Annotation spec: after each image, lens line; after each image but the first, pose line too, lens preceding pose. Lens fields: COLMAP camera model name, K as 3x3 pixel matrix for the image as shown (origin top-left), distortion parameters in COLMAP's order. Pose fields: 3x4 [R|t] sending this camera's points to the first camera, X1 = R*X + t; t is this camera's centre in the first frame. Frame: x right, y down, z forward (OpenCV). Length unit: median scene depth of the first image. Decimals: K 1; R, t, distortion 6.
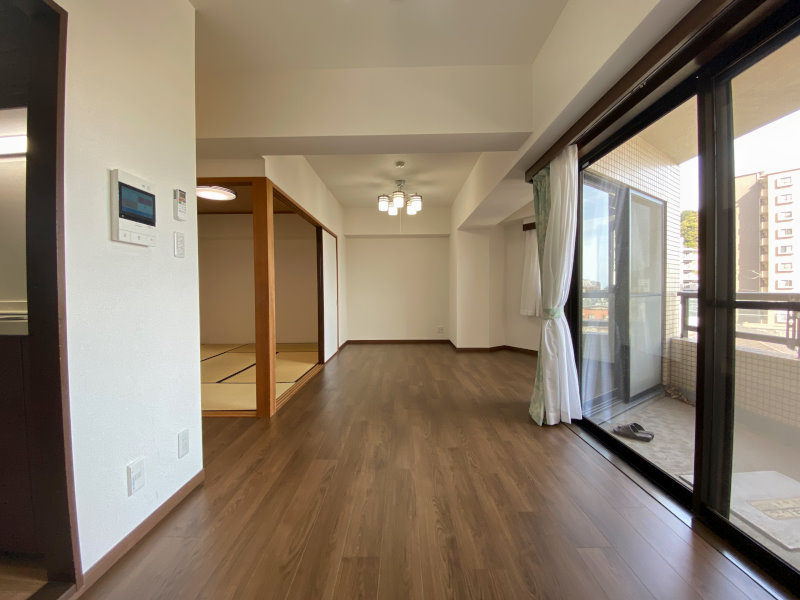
lens RADIAL K [[325.9, 0, 394.7], [0, 325.9, 290.1], [0, 0, 1]] dist [0.014124, -0.014993]
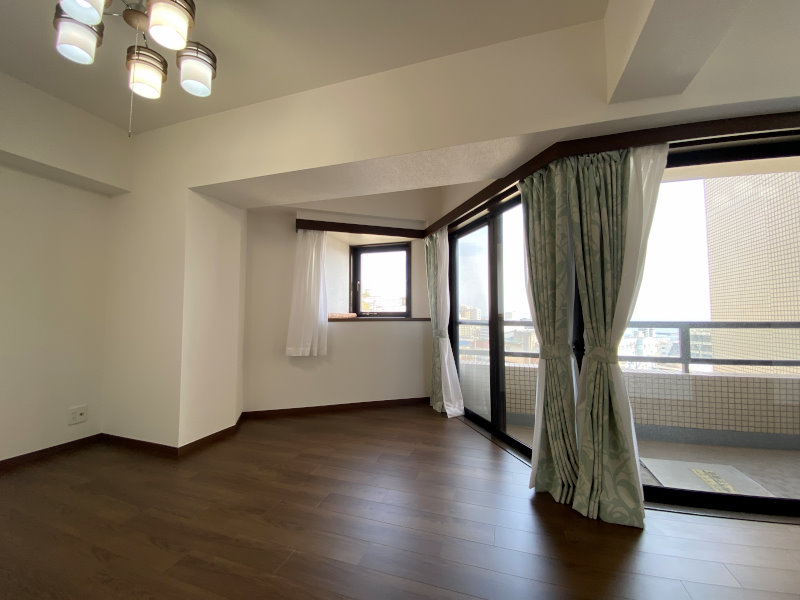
lens RADIAL K [[338.4, 0, 398.3], [0, 338.4, 295.5], [0, 0, 1]] dist [-0.020275, -0.000479]
pose [[0.292579, 0.062058, 0.954226, -0.284654], [0.007069, 0.997724, -0.067054, -0.000024], [-0.956215, 0.026364, 0.291474, 0.943061]]
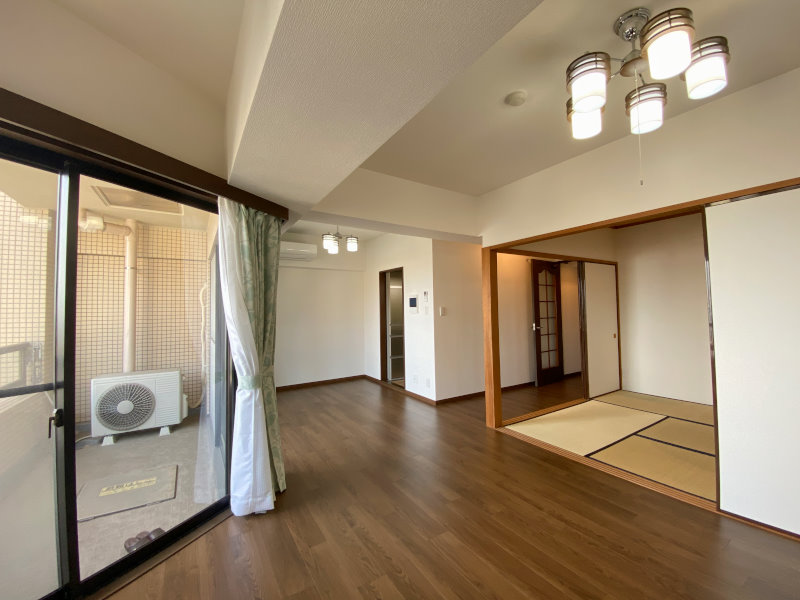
lens RADIAL K [[325.9, 0, 397.8], [0, 325.9, 301.5], [0, 0, 1]] dist [0.014124, -0.014993]
pose [[-0.836373, -0.003260, -0.548152, 0.518682], [0.013920, 0.999533, -0.027185, -0.069239], [0.547985, -0.030368, -0.835937, 1.545030]]
